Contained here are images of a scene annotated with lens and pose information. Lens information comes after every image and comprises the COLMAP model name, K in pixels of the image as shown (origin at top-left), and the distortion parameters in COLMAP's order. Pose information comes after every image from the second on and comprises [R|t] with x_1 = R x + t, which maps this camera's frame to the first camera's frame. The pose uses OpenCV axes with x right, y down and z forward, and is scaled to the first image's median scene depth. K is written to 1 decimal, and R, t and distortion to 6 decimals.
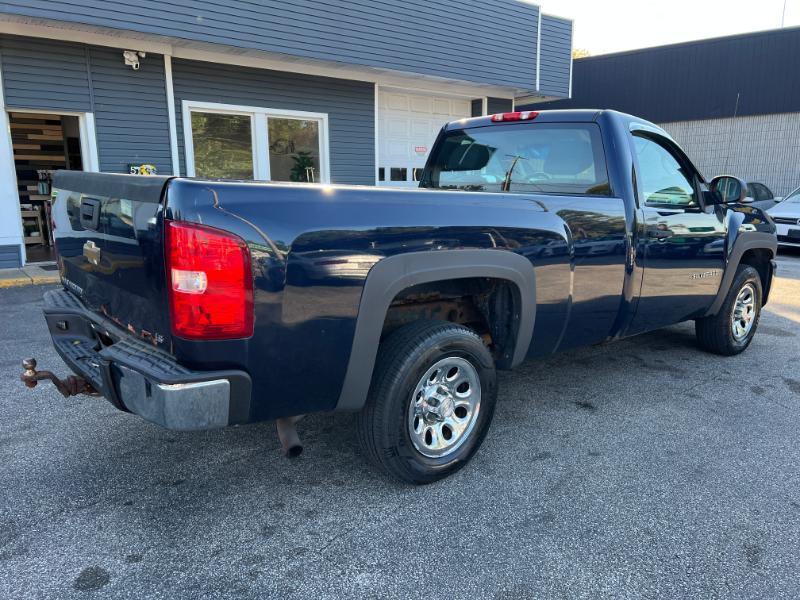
lens RADIAL K [[610.3, 0, 398.6], [0, 610.3, 298.1], [0, 0, 1]] dist [0.037395, -0.032170]
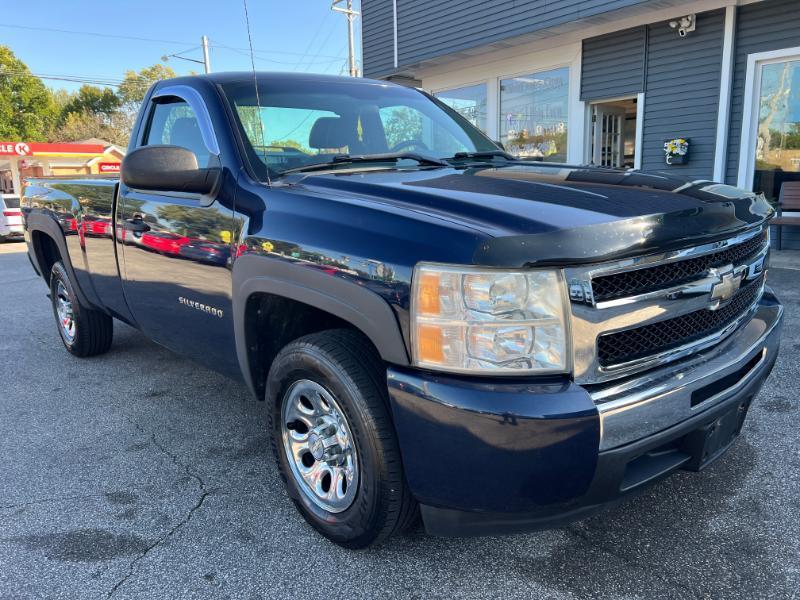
lens RADIAL K [[610.3, 0, 398.6], [0, 610.3, 298.1], [0, 0, 1]] dist [0.037395, -0.032170]
pose [[0.007285, 0.188517, -0.982043, 1.006434], [-0.146077, 0.971735, 0.185455, -0.173405], [0.989246, 0.142103, 0.034617, 1.072008]]
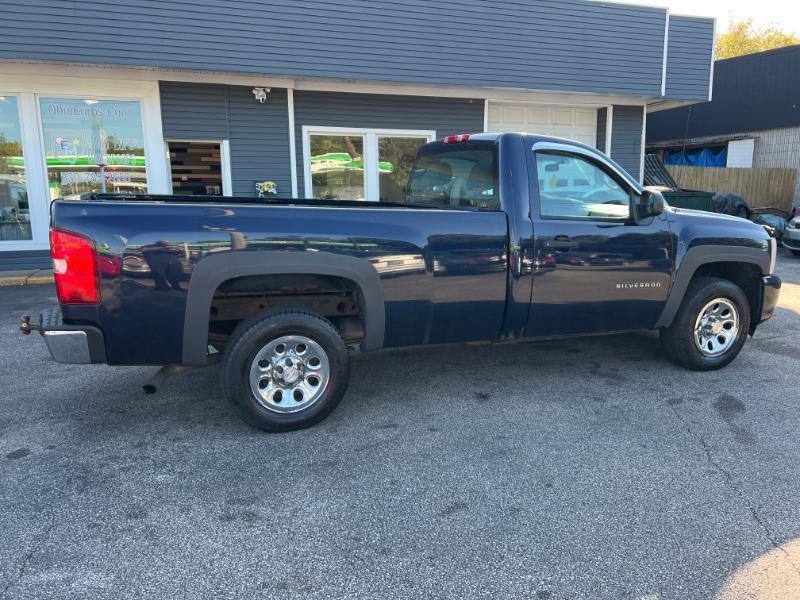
lens RADIAL K [[607.4, 0, 400.0], [0, 607.4, 300.0], [0, 0, 1]] dist [0.057186, -0.067924]
pose [[0.947708, 0.047887, -0.315525, 0.406255], [-0.051013, 0.998697, -0.001650, 0.006979], [0.315035, 0.017660, 0.948916, -0.086929]]
